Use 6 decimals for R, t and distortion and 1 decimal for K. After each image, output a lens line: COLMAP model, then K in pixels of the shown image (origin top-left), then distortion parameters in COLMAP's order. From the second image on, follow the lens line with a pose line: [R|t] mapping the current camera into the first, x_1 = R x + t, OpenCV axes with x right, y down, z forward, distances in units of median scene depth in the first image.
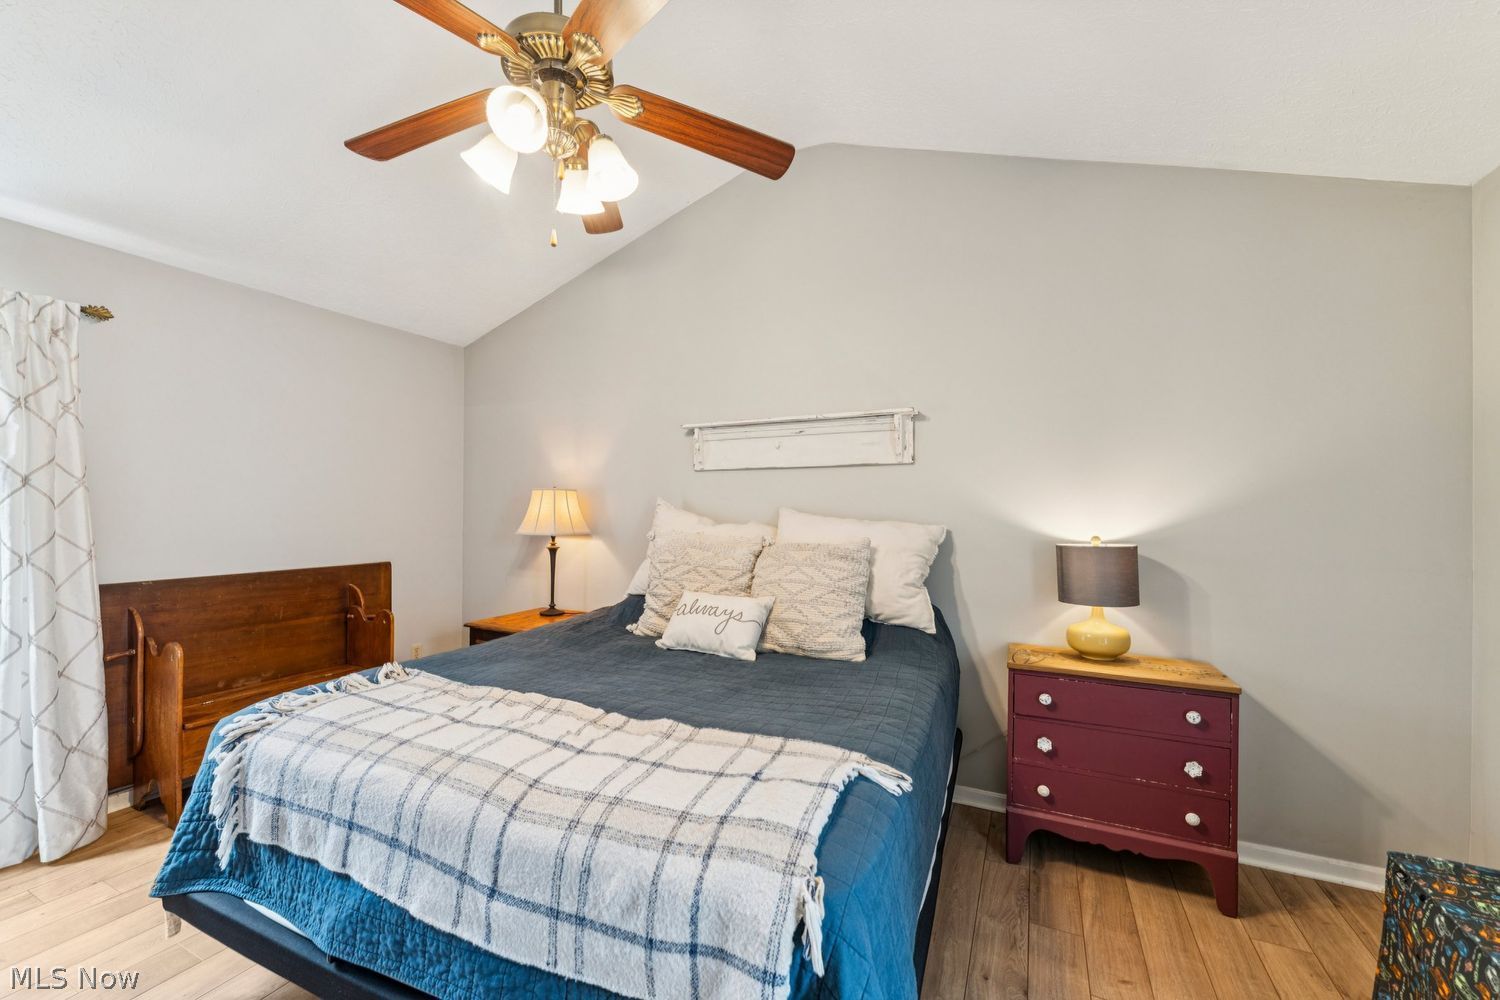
lens RADIAL K [[603.7, 0, 750.6], [0, 603.7, 503.7], [0, 0, 1]] dist [0.001563, -0.000319]
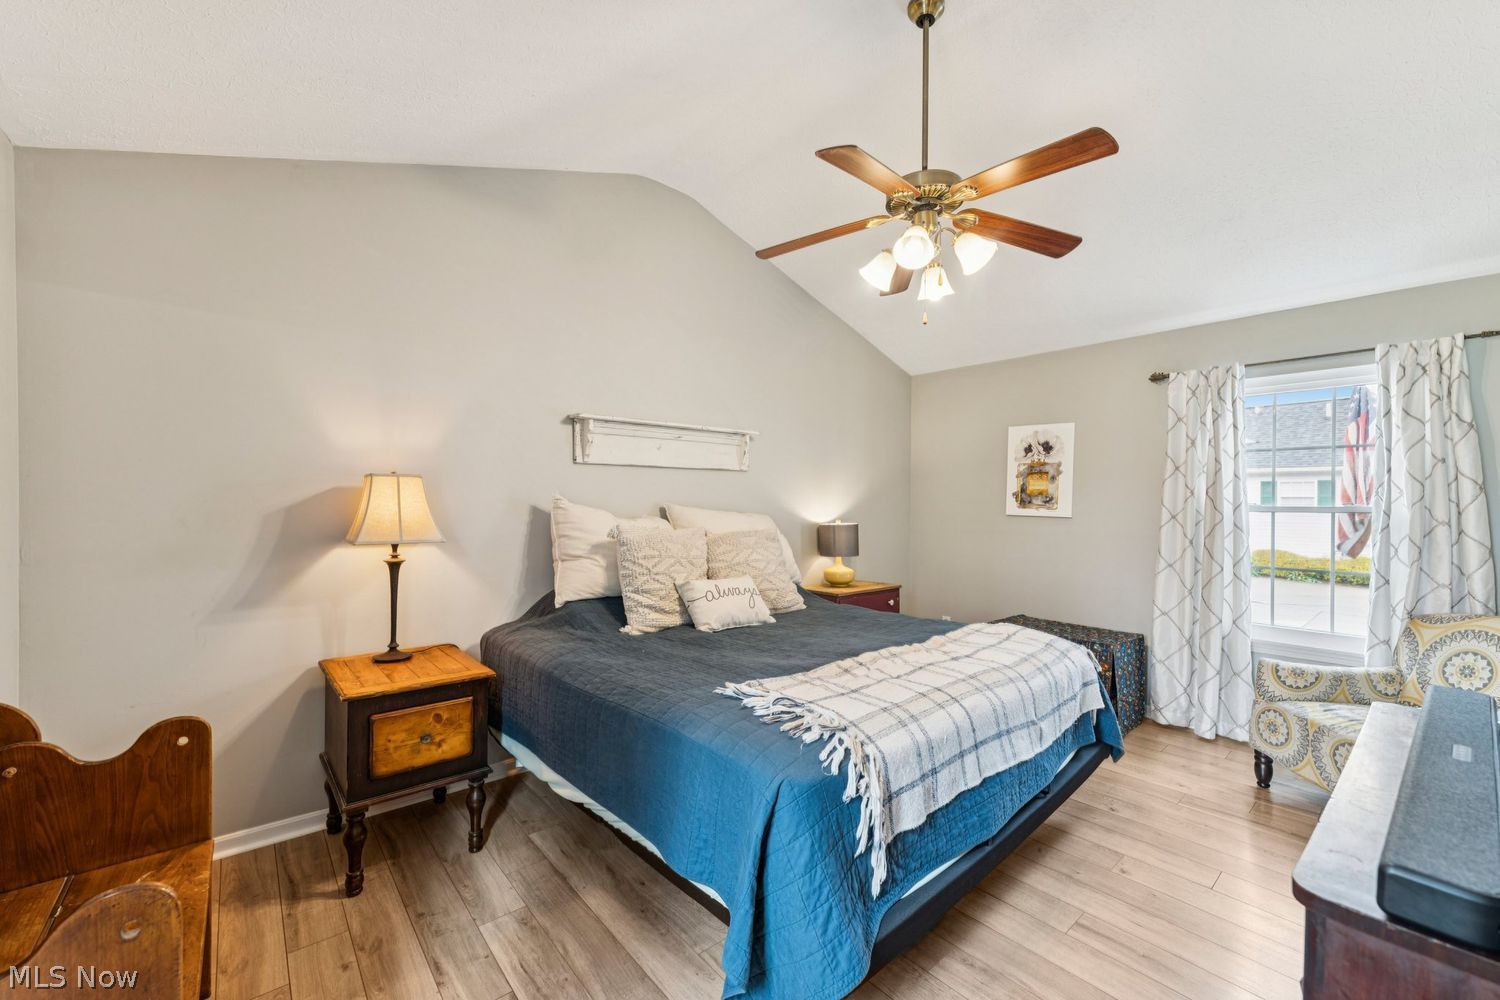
lens RADIAL K [[603.7, 0, 750.6], [0, 603.7, 503.7], [0, 0, 1]] dist [0.001563, -0.000319]
pose [[0.379788, -0.002624, 0.925070, -1.011962], [-0.014103, 0.999863, 0.008626, -0.004069], [-0.924966, -0.016323, 0.379699, 0.467547]]
